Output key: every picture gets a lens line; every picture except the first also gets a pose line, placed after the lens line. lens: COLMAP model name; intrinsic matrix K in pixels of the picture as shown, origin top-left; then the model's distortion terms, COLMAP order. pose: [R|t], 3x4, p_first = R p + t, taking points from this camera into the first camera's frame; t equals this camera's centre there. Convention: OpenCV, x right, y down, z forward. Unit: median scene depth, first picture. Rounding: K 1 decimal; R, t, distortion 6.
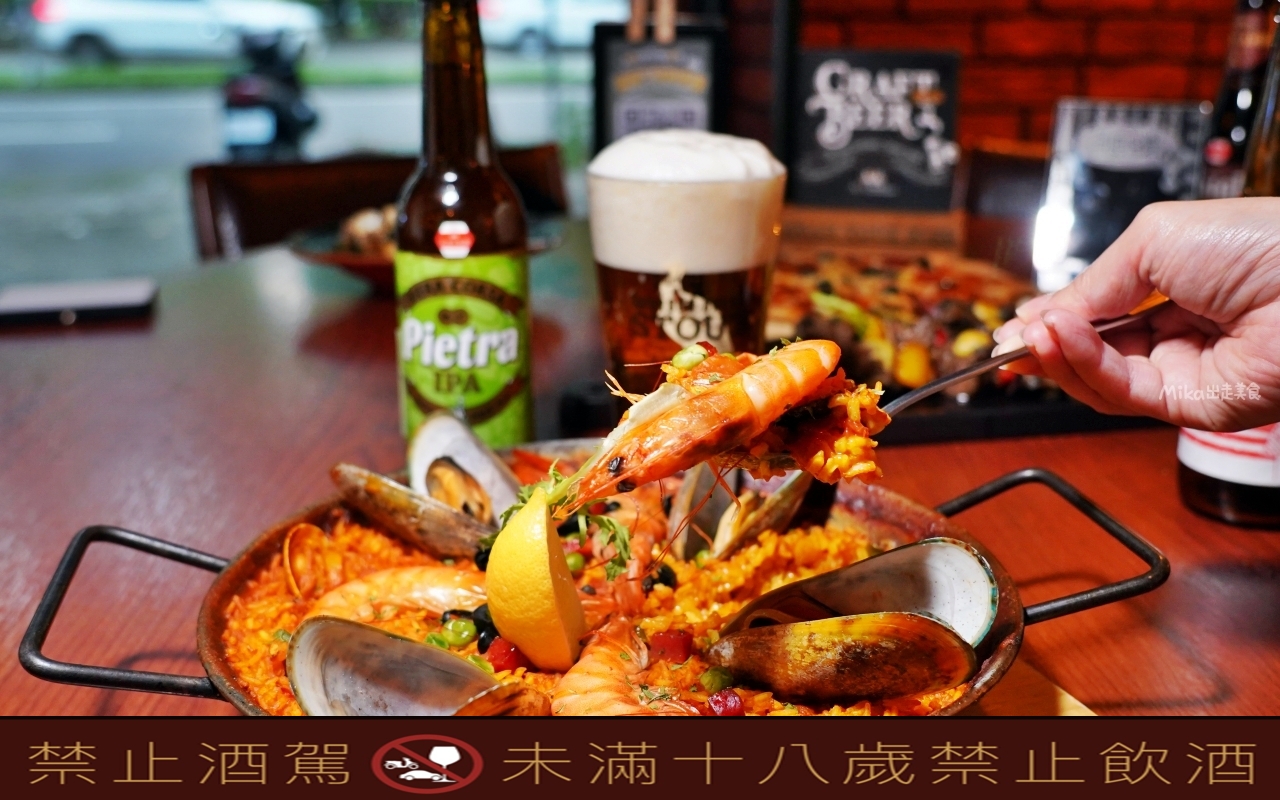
lens RADIAL K [[1322.2, 0, 635.0], [0, 1322.2, 395.9], [0, 0, 1]] dist [-0.037183, 0.000000]
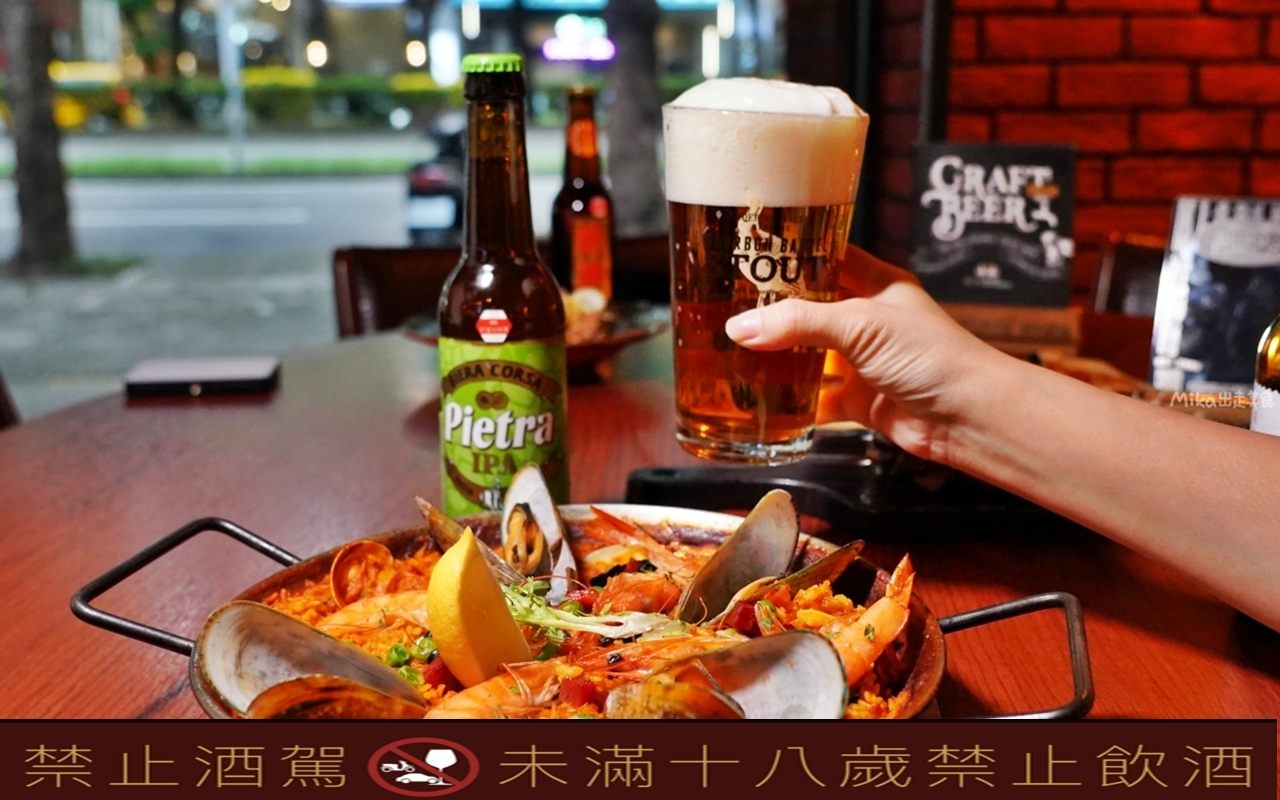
lens RADIAL K [[1322.2, 0, 630.0], [0, 1322.2, 410.6], [0, 0, 1]] dist [-0.037183, 0.000000]
pose [[0.989078, 0.029815, -0.144345, 0.121734], [-0.037552, 0.997984, -0.051173, -0.001965], [0.142528, 0.056034, 0.988203, -0.014847]]
